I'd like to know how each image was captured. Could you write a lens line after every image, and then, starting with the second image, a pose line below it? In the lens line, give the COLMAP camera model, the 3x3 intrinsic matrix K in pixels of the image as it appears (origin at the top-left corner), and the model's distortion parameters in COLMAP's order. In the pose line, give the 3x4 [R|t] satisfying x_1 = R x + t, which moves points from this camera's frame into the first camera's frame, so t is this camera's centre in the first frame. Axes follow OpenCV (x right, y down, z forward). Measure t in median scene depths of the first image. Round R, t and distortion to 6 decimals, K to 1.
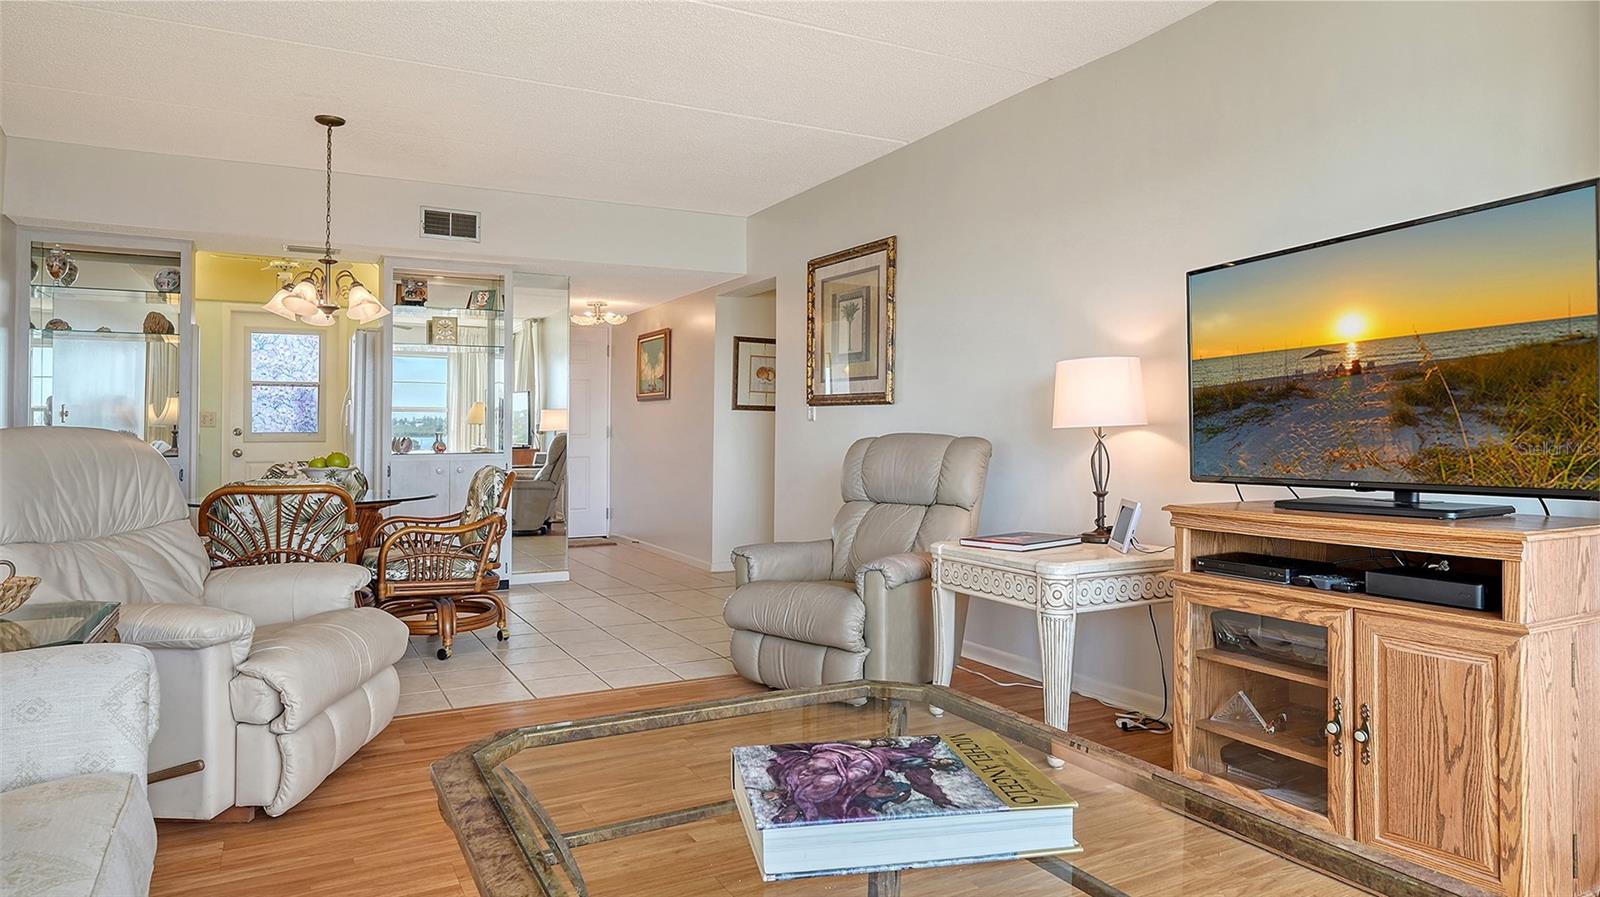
lens RADIAL K [[962.0, 0, 800.5], [0, 962.0, 399.3], [0, 0, 1]] dist [-0.001078, -0.000433]
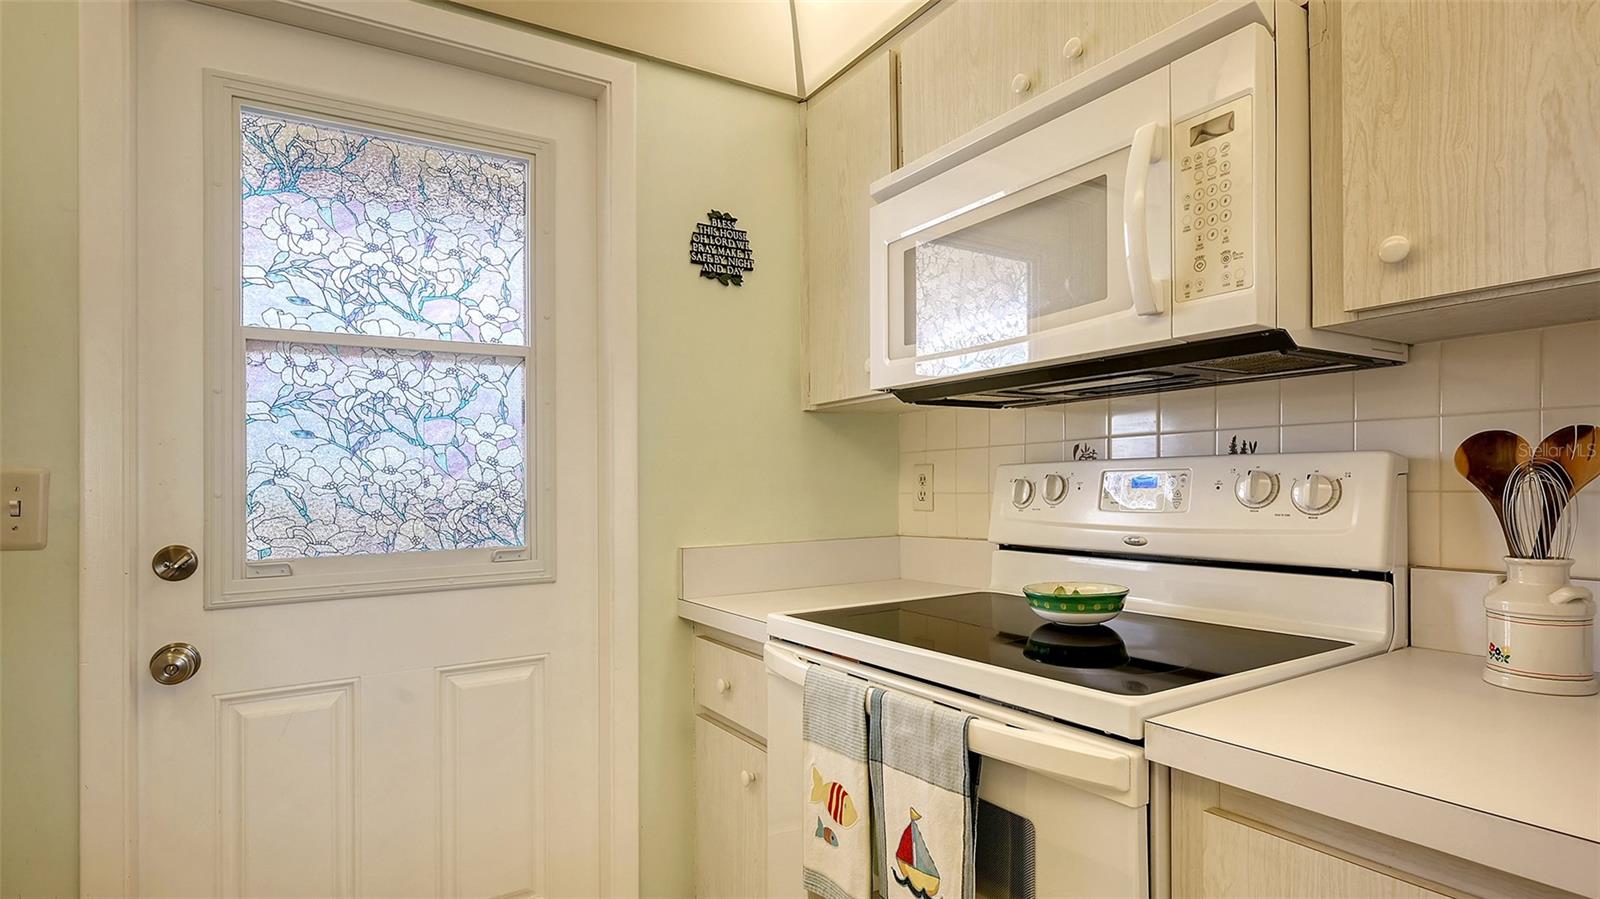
lens RADIAL K [[800.7, 0, 806.2], [0, 800.7, 472.8], [0, 0, 1]] dist [-0.001504, -0.000090]
pose [[0.996540, -0.015957, 0.081574, -0.990410], [0.014666, 0.999758, 0.016402, 0.028397], [-0.081816, -0.015149, 0.996532, 1.744045]]
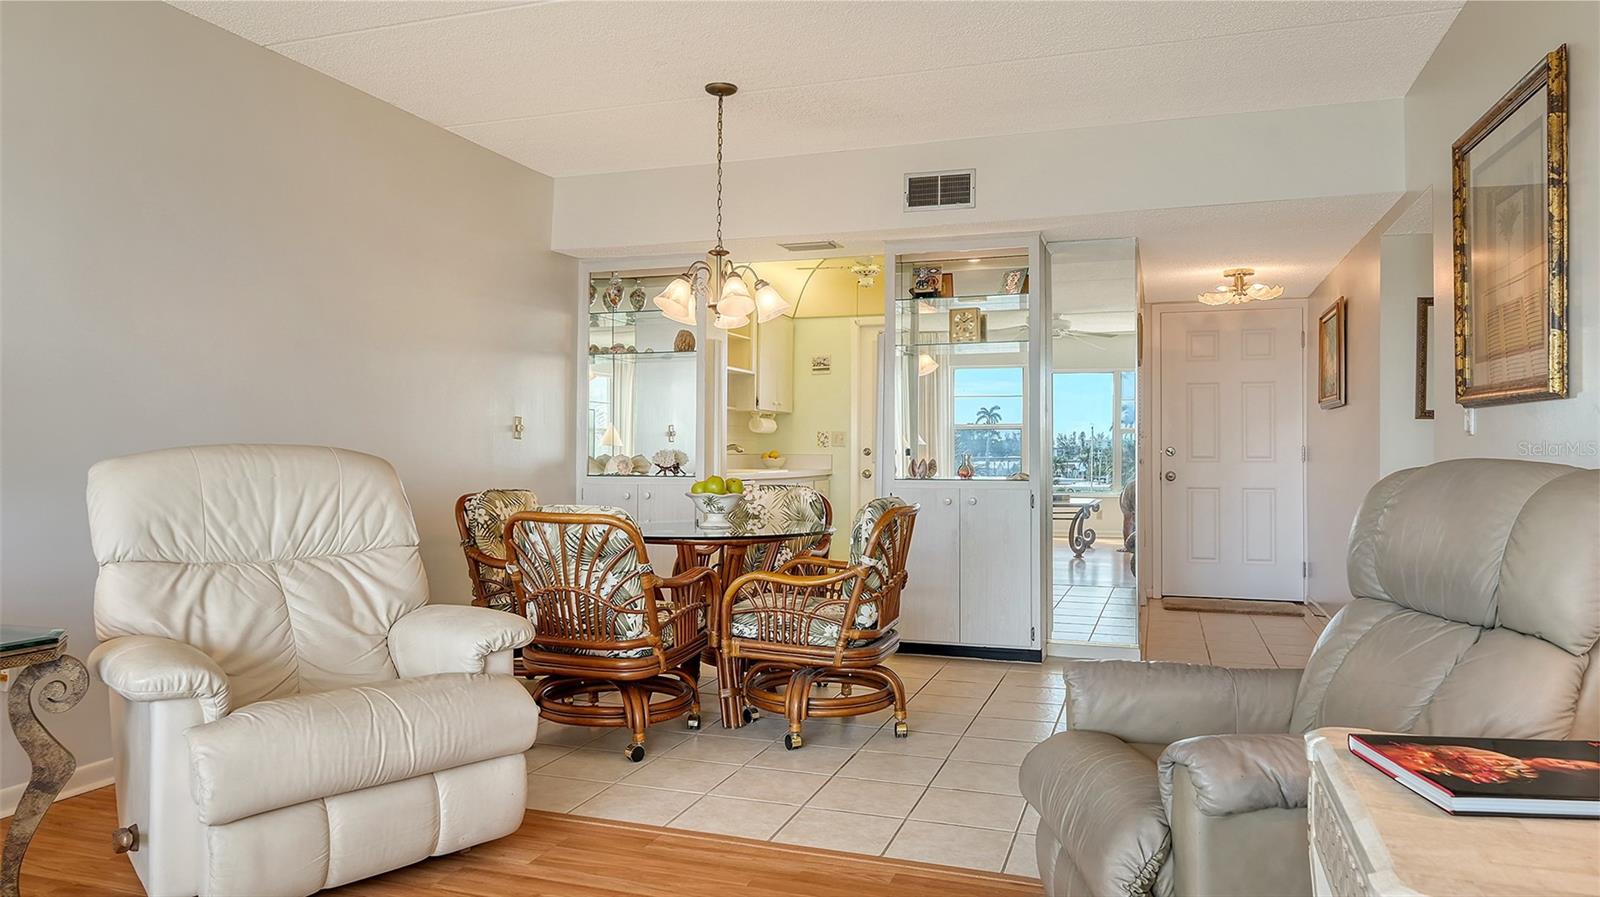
lens RADIAL K [[1063.9, 0, 795.2], [0, 1063.9, 407.1], [0, 0, 1]] dist [0.001824, 0.000154]
pose [[0.681716, -0.026765, -0.731127, 0.296365], [0.019779, 0.999640, -0.018152, 0.015541], [0.731349, -0.002086, 0.682000, 0.488202]]
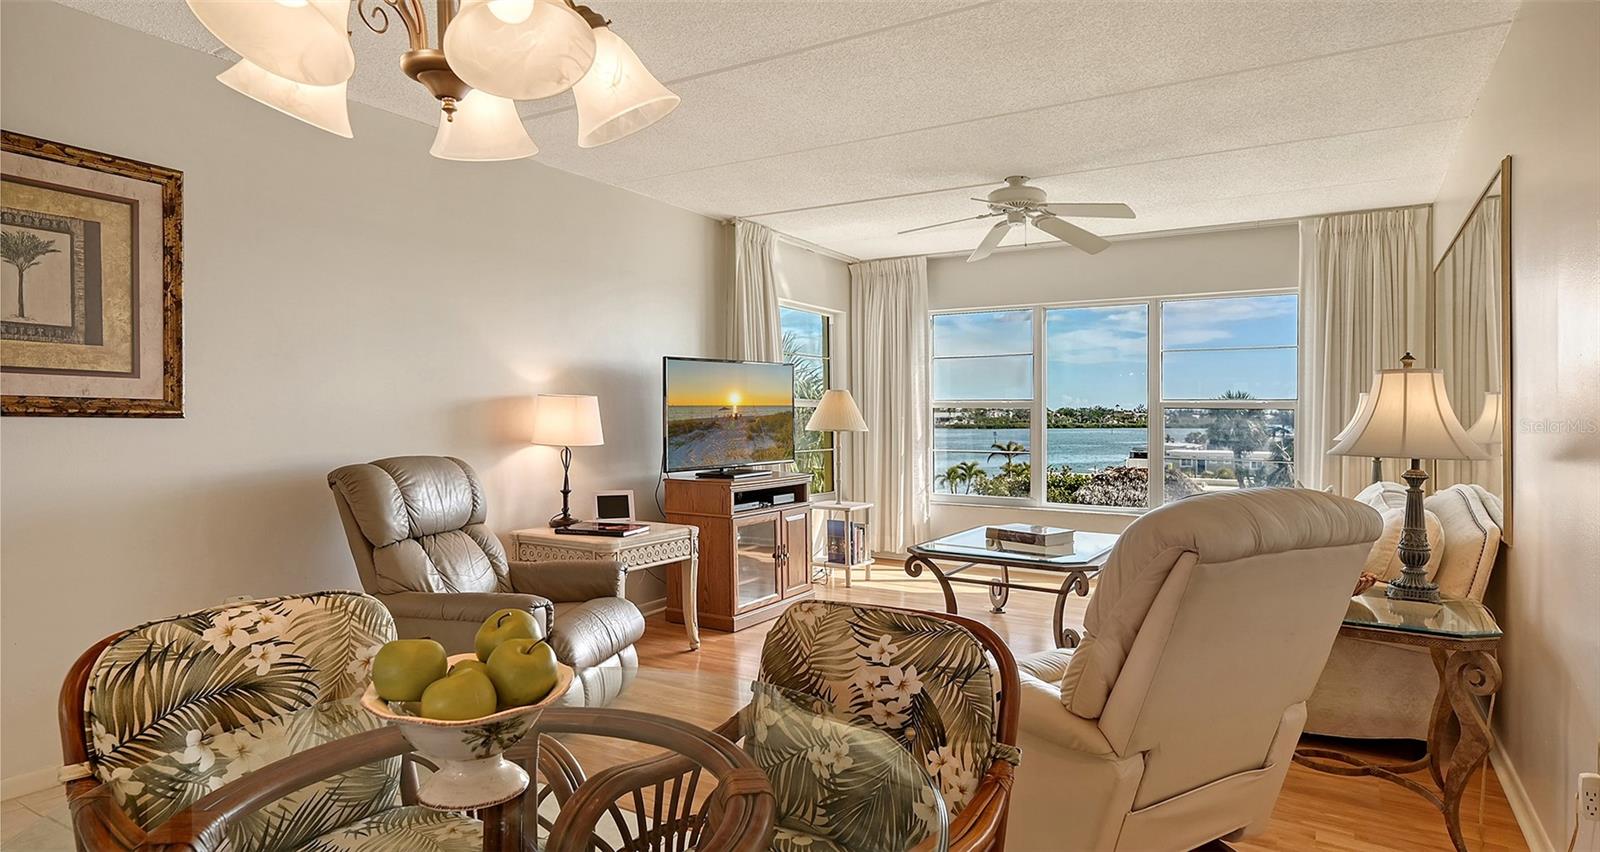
lens RADIAL K [[893.4, 0, 800.0], [0, 893.4, 426.0], [0, 0, 1]] dist [-0.004150, -0.000262]
pose [[-0.507388, -0.014817, 0.861590, -0.905664], [-0.036580, 0.999321, -0.004356, -0.003356], [-0.860941, -0.033728, -0.507586, 1.262779]]
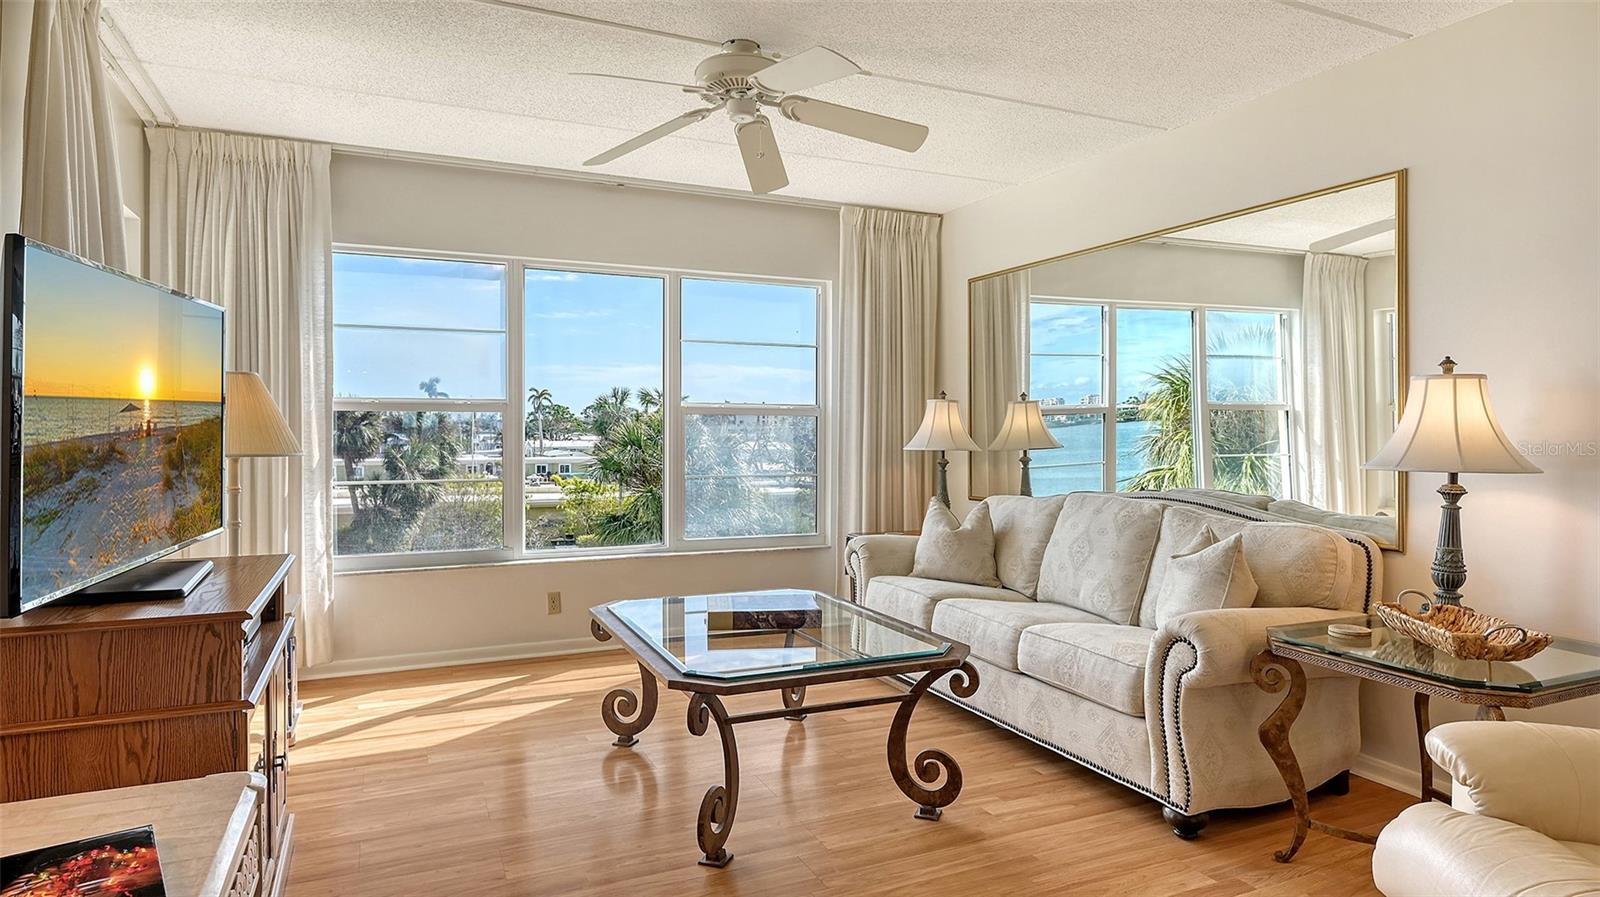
lens RADIAL K [[919.6, 0, 836.4], [0, 919.6, 411.6], [0, 0, 1]] dist [-0.014051, 0.000541]
pose [[-0.999387, -0.004950, 0.034666, -0.060570], [-0.006692, 0.998711, -0.050310, -0.006466], [-0.034372, -0.050511, -0.998132, 1.158092]]
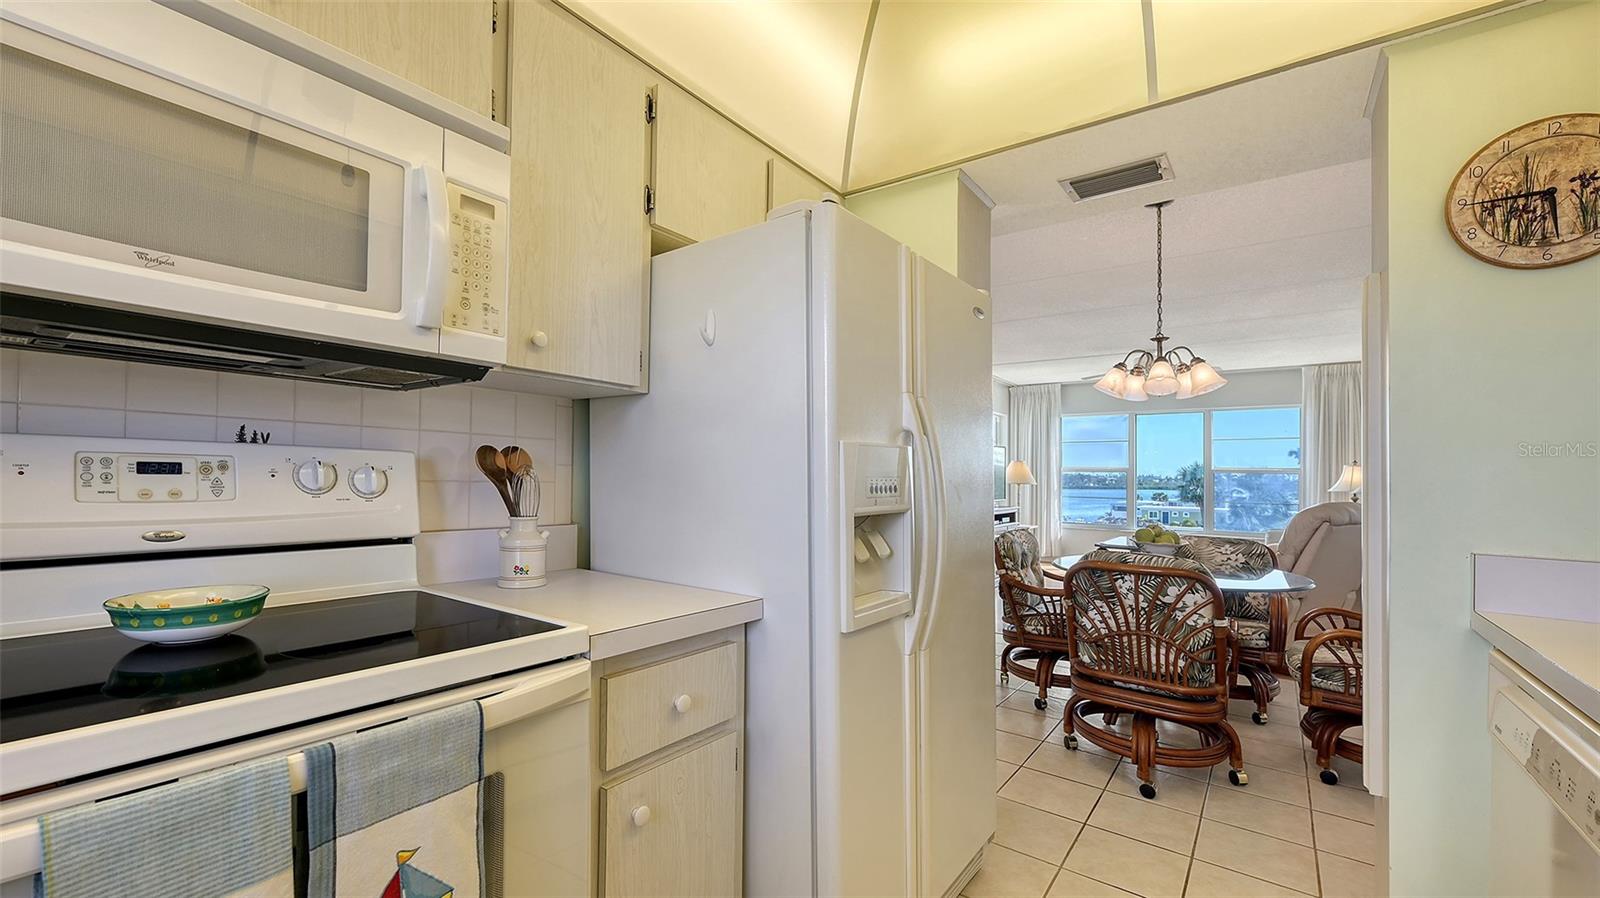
lens RADIAL K [[659.3, 0, 780.3], [0, 659.3, 465.0], [0, 0, 1]] dist [0.000204, 0.000129]
pose [[-0.420554, 0.007035, 0.907240, -1.158495], [-0.047874, 0.998405, -0.029934, 0.036782], [-0.906003, -0.056022, -0.419547, 2.005104]]
